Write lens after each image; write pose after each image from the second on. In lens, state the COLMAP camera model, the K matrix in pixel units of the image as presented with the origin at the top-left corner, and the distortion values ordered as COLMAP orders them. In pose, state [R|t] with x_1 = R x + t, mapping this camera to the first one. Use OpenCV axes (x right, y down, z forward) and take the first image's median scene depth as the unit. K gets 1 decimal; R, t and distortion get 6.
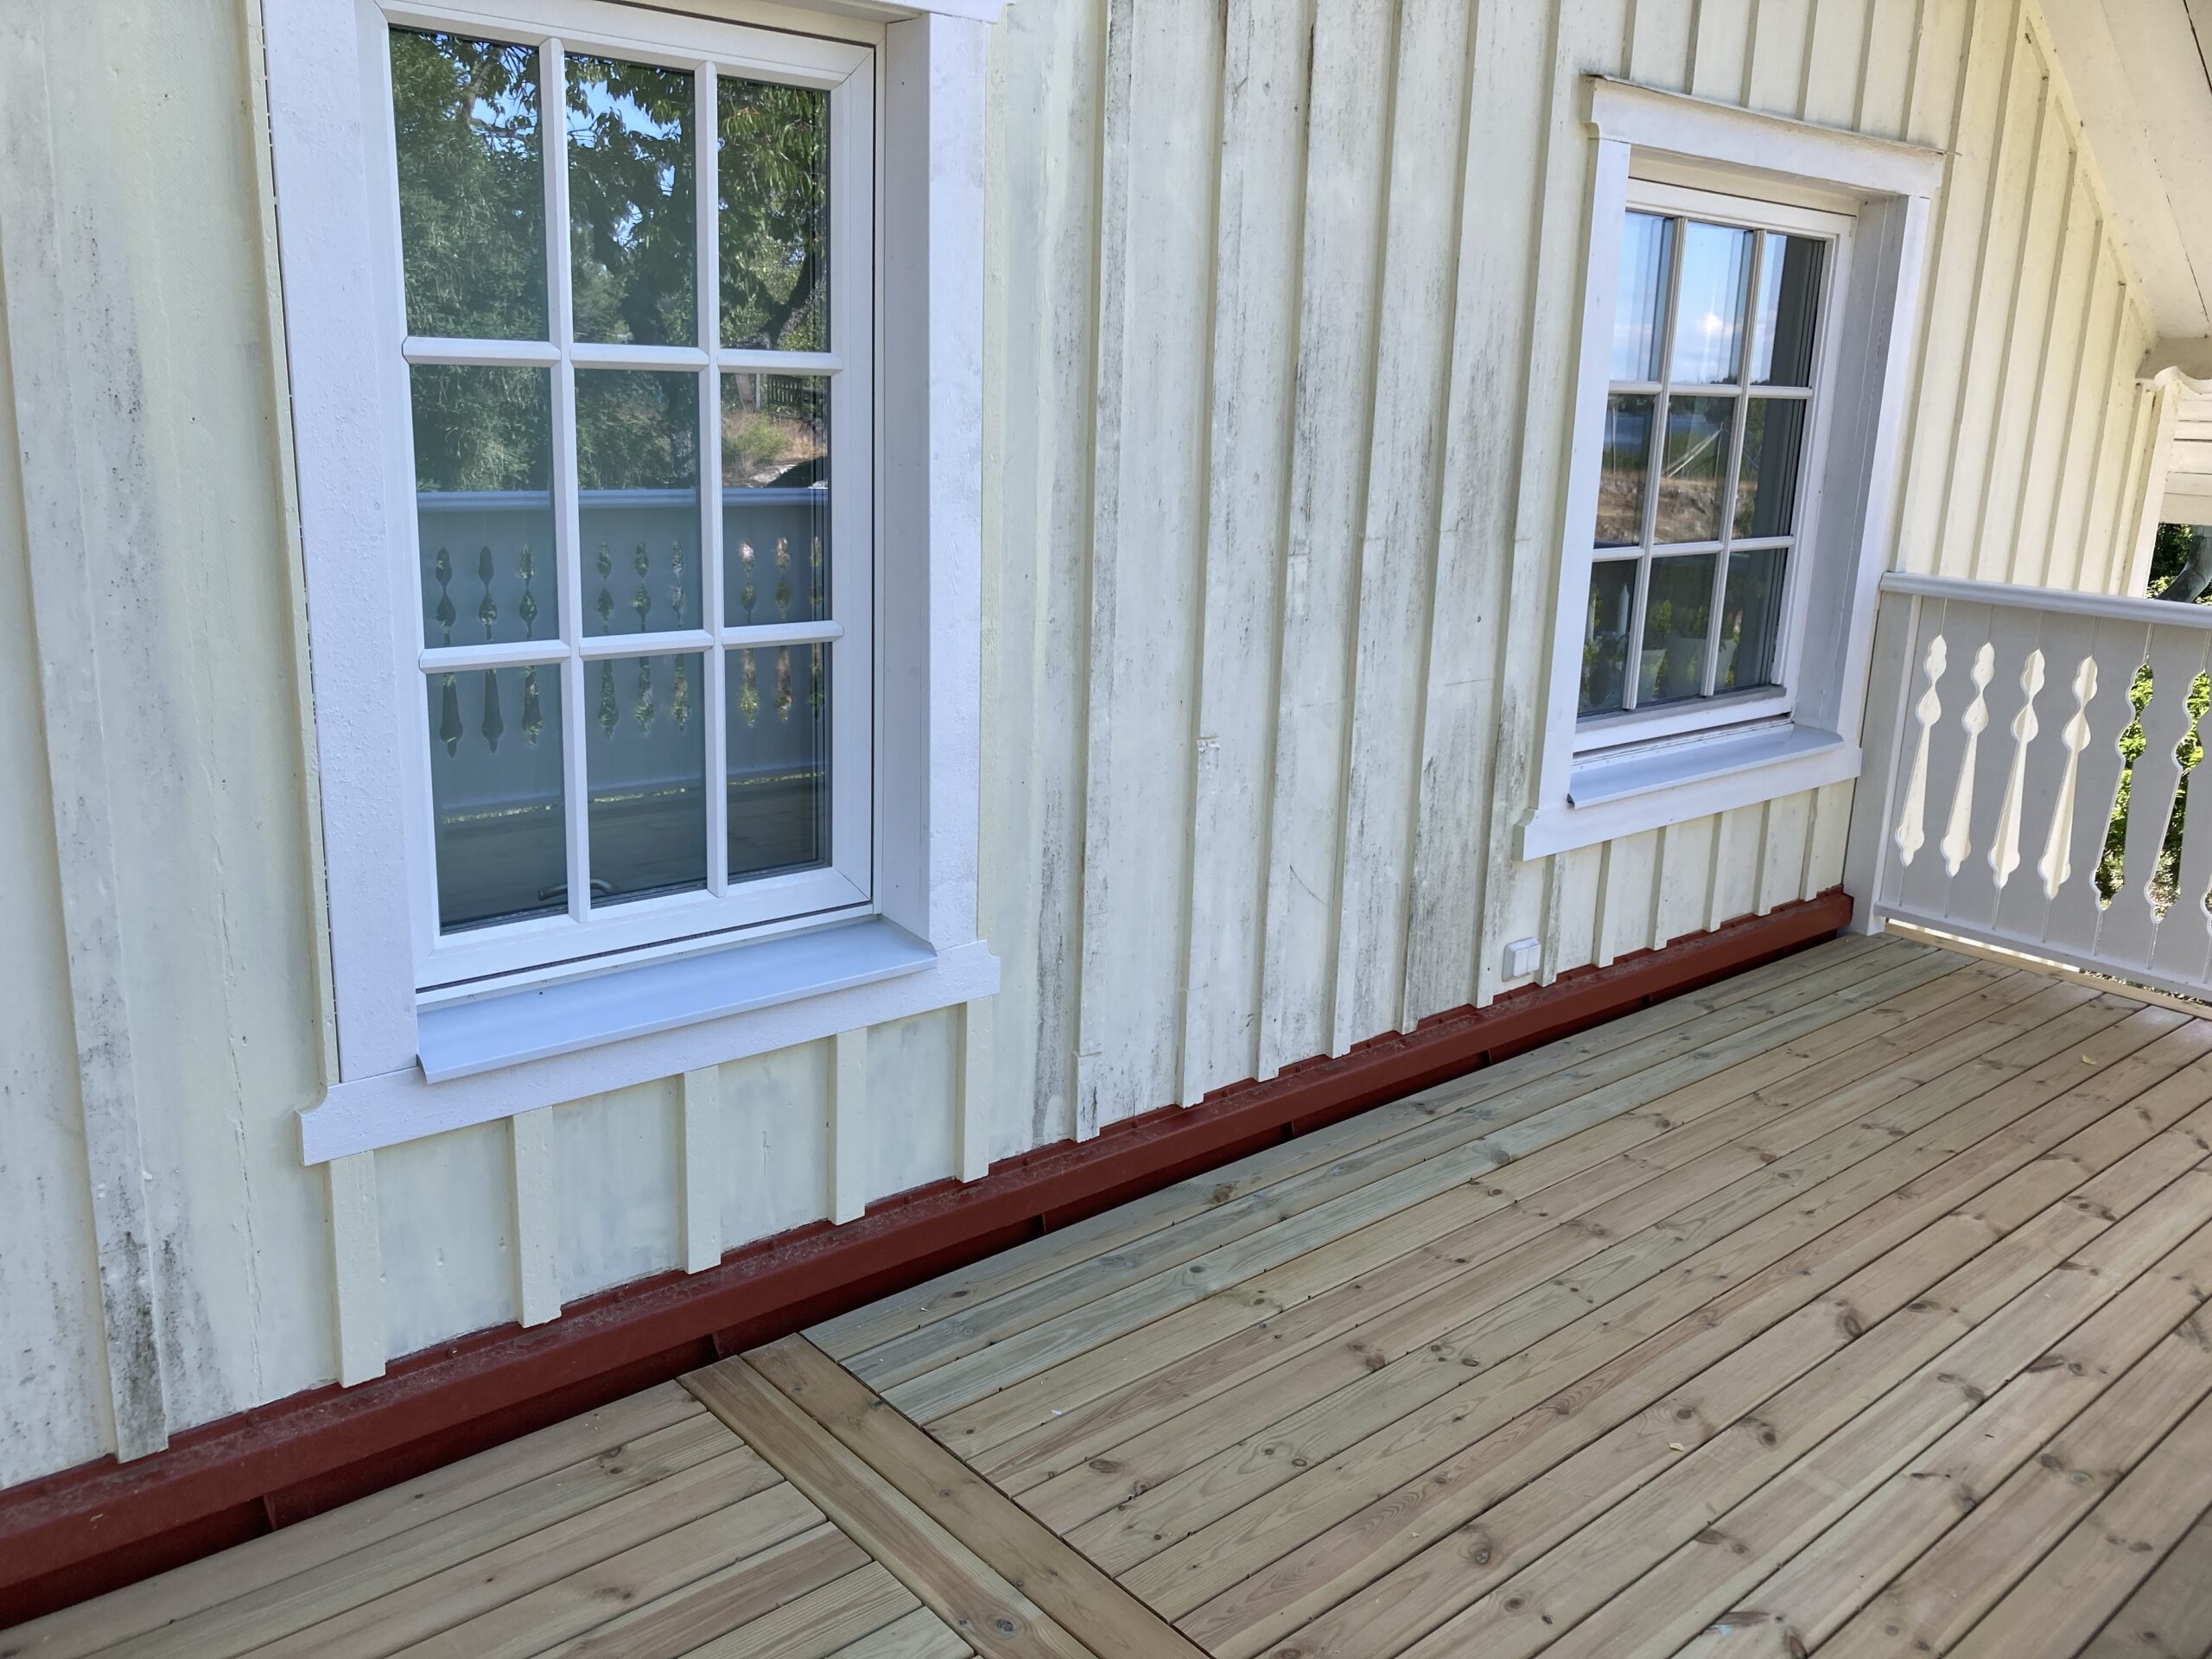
lens RADIAL K [[1793.3, 0, 1153.7], [0, 1793.3, 830.5], [0, 0, 1]] dist [0.022380, -0.038995]
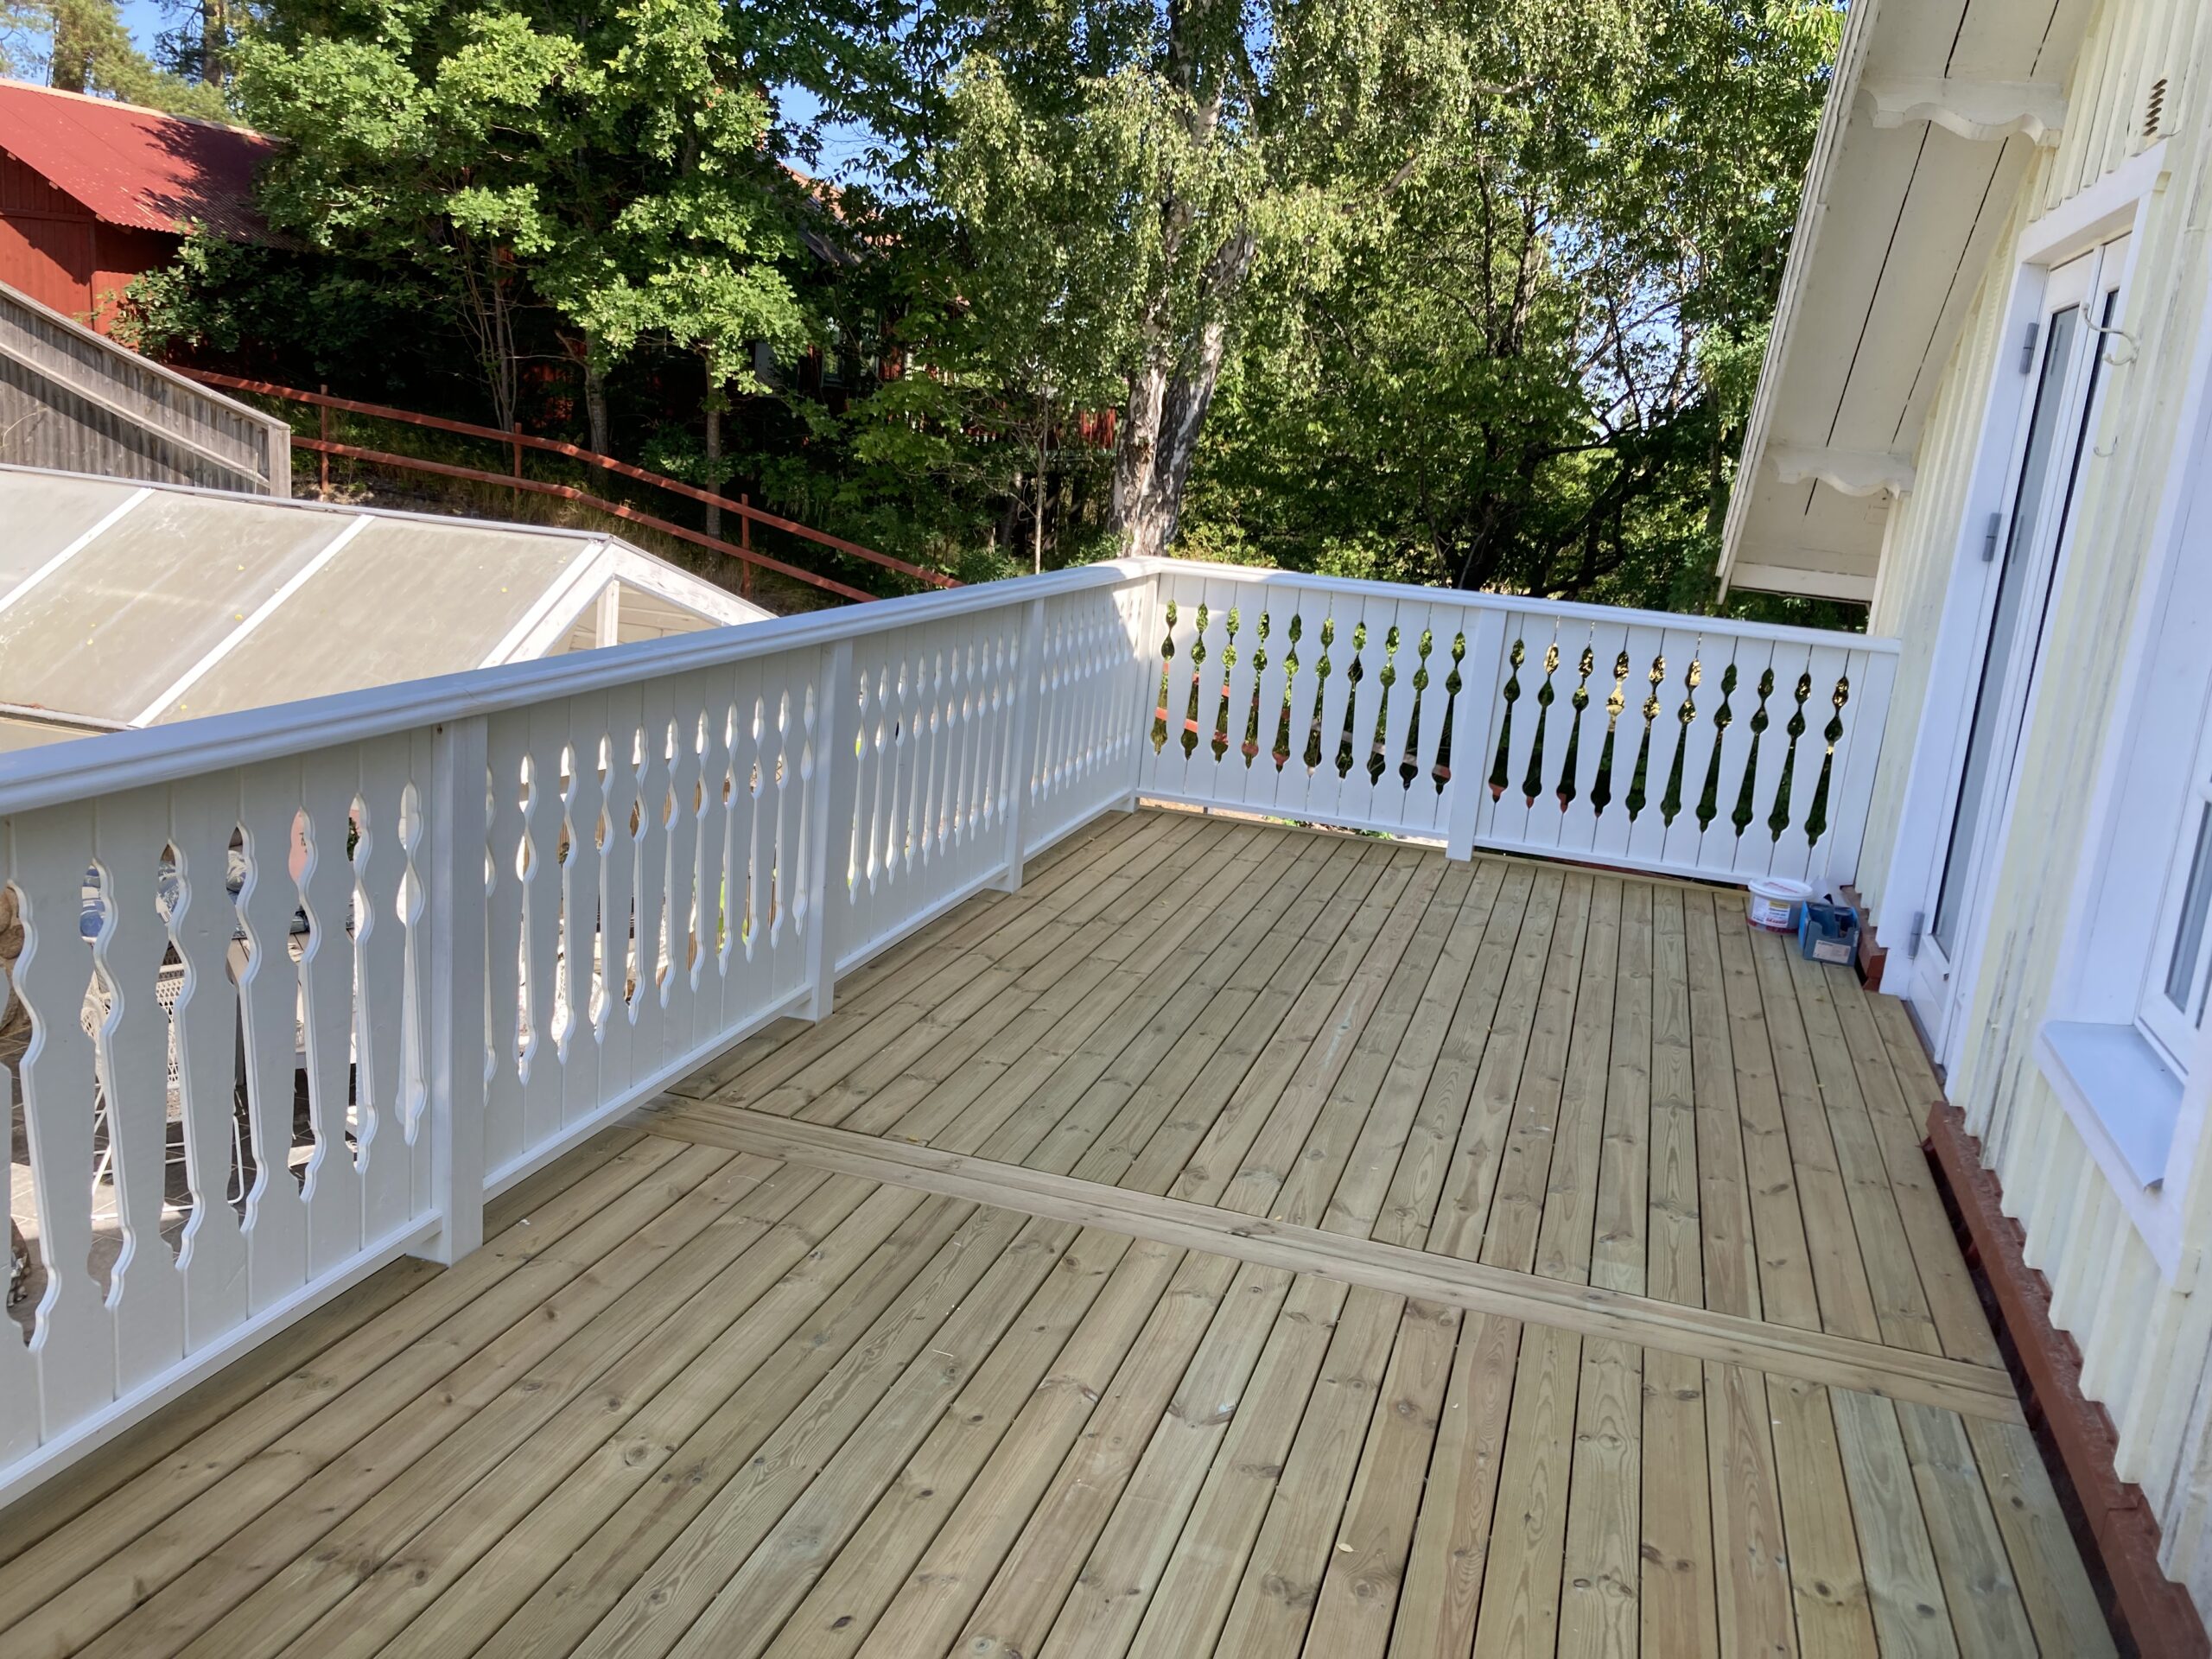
lens RADIAL K [[1793.3, 0, 1122.7], [0, 1793.3, 848.7], [0, 0, 1]] dist [0.022380, -0.038995]
pose [[-0.848019, 0.005861, -0.529934, 0.801801], [-0.253812, 0.873312, 0.415819, -0.329258], [0.465235, 0.487126, -0.739098, 1.294009]]
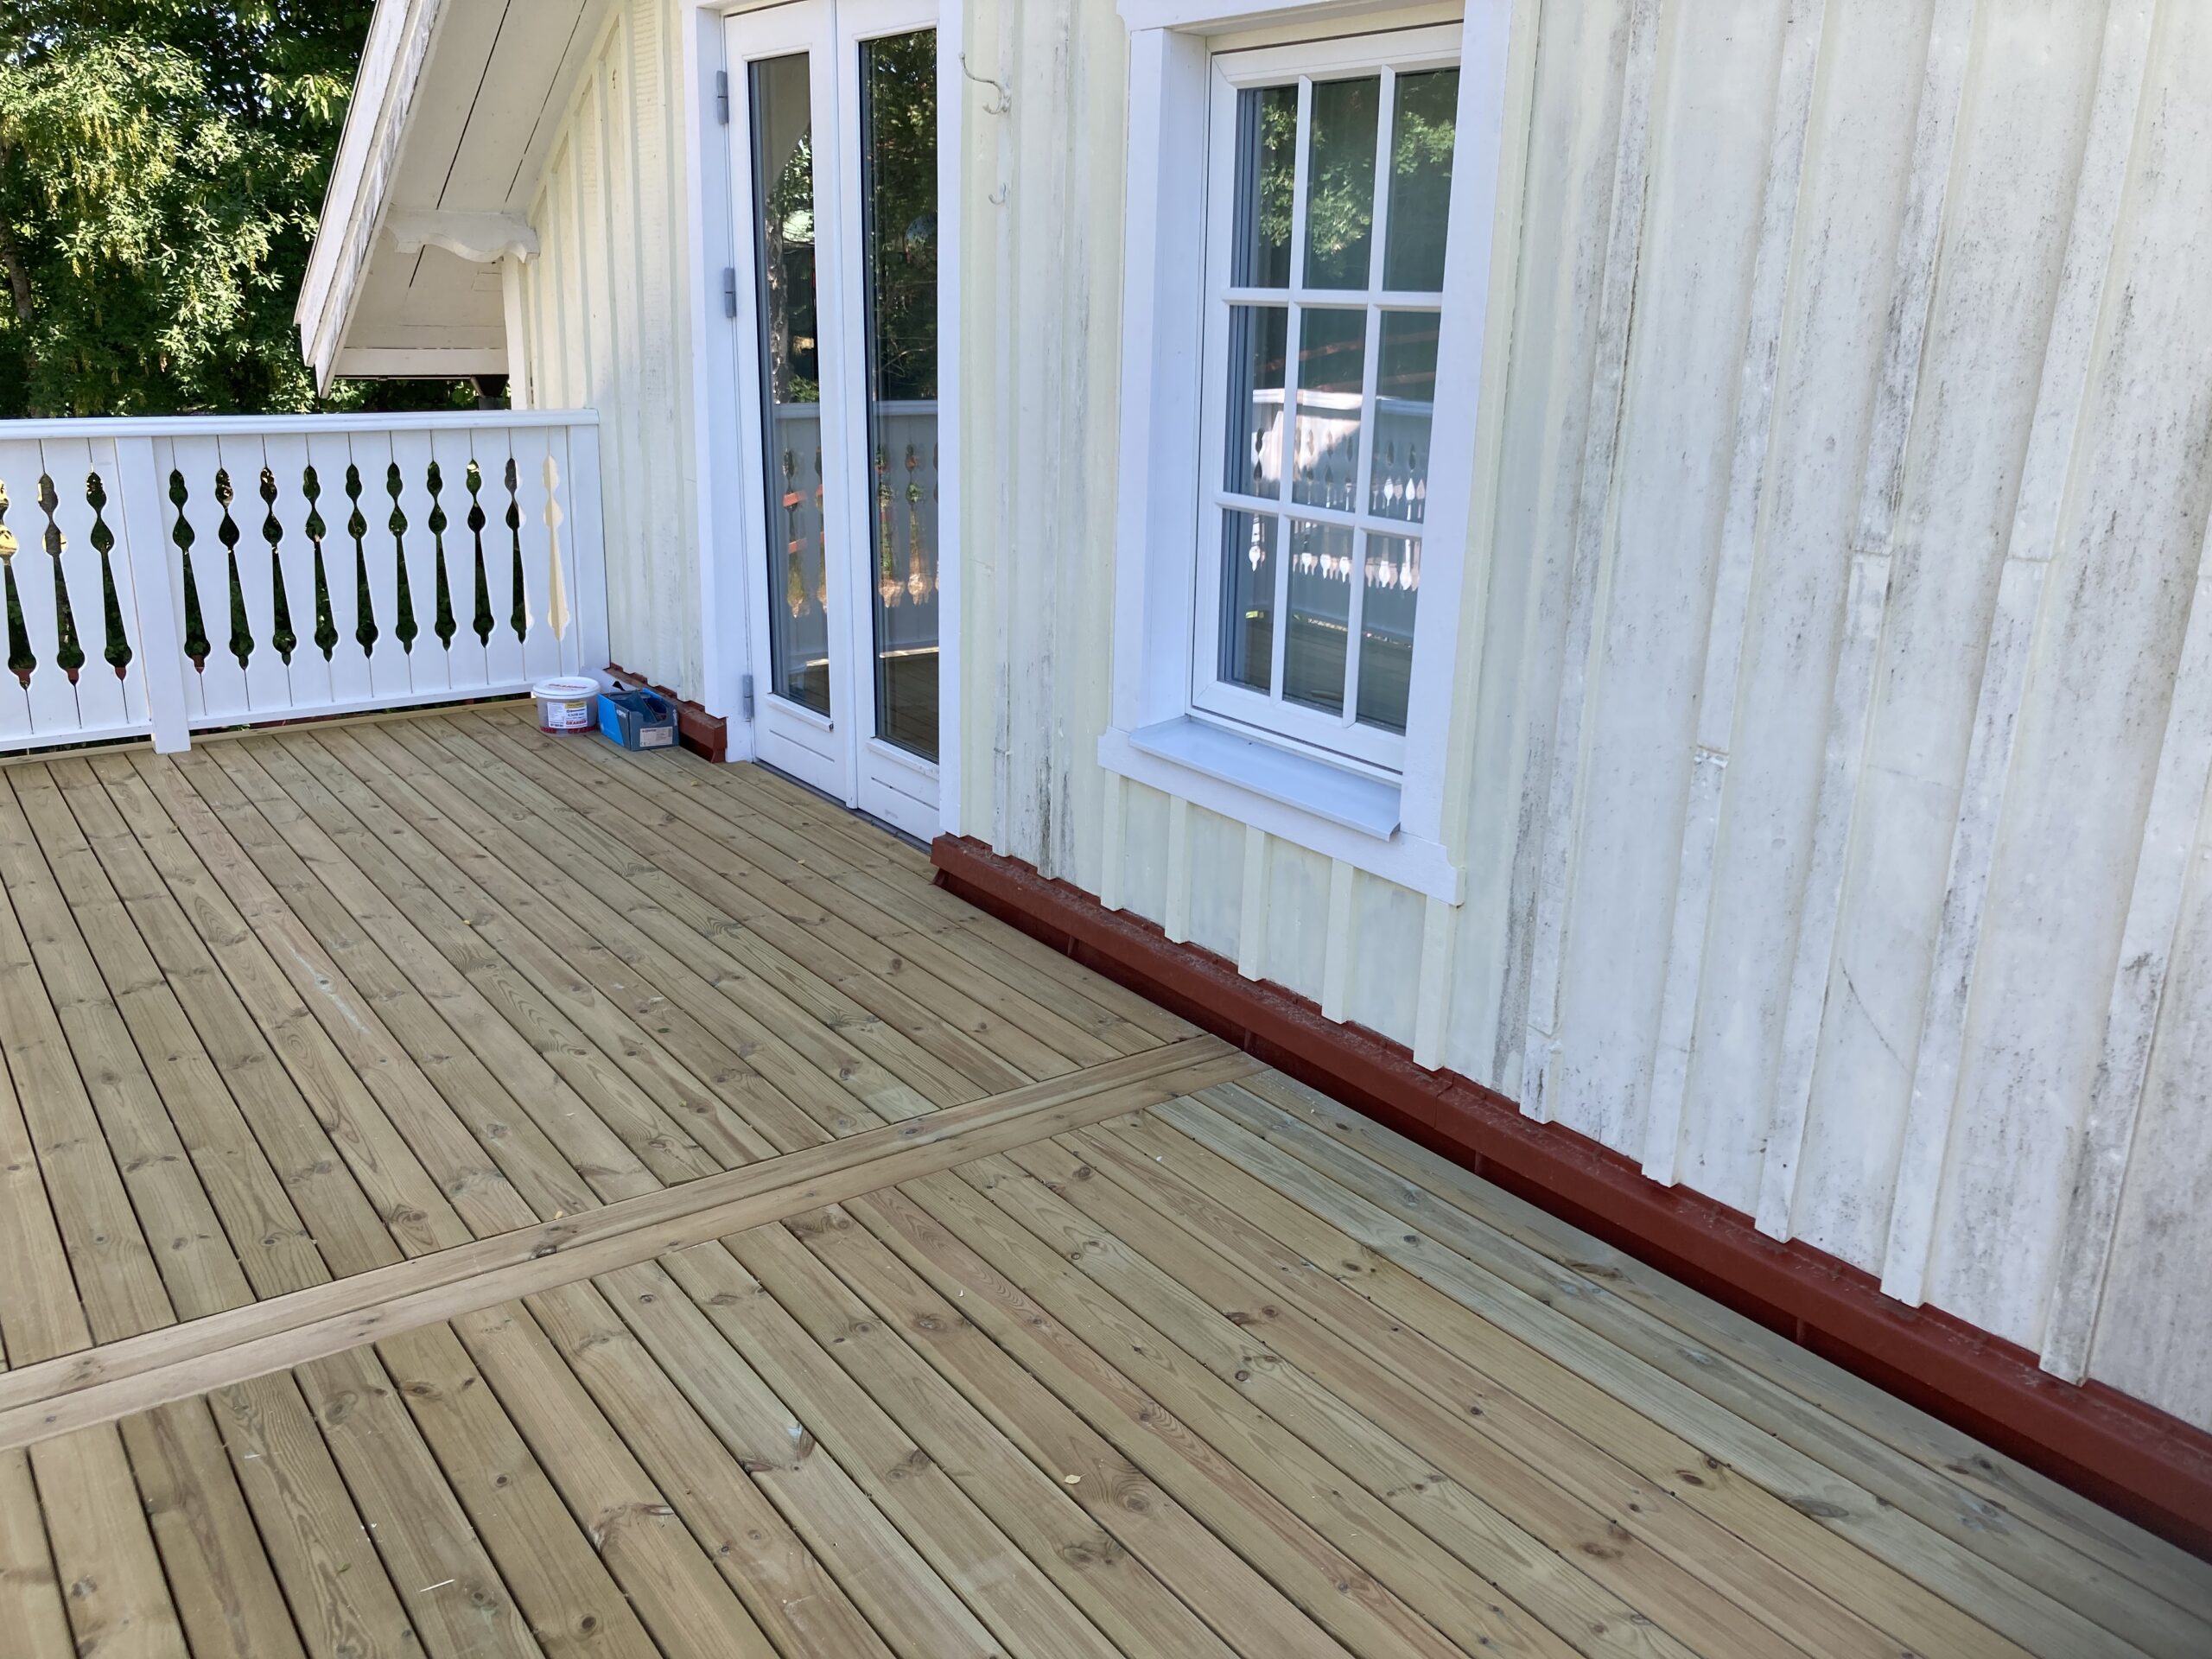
lens RADIAL K [[1793.3, 0, 1128.9], [0, 1793.3, 840.8], [0, 0, 1]] dist [0.022380, -0.038995]
pose [[-0.112374, 0.250446, -0.961587, 0.927537], [-0.281471, 0.920057, 0.272523, -0.174547], [0.952967, 0.301283, -0.032898, 0.834045]]
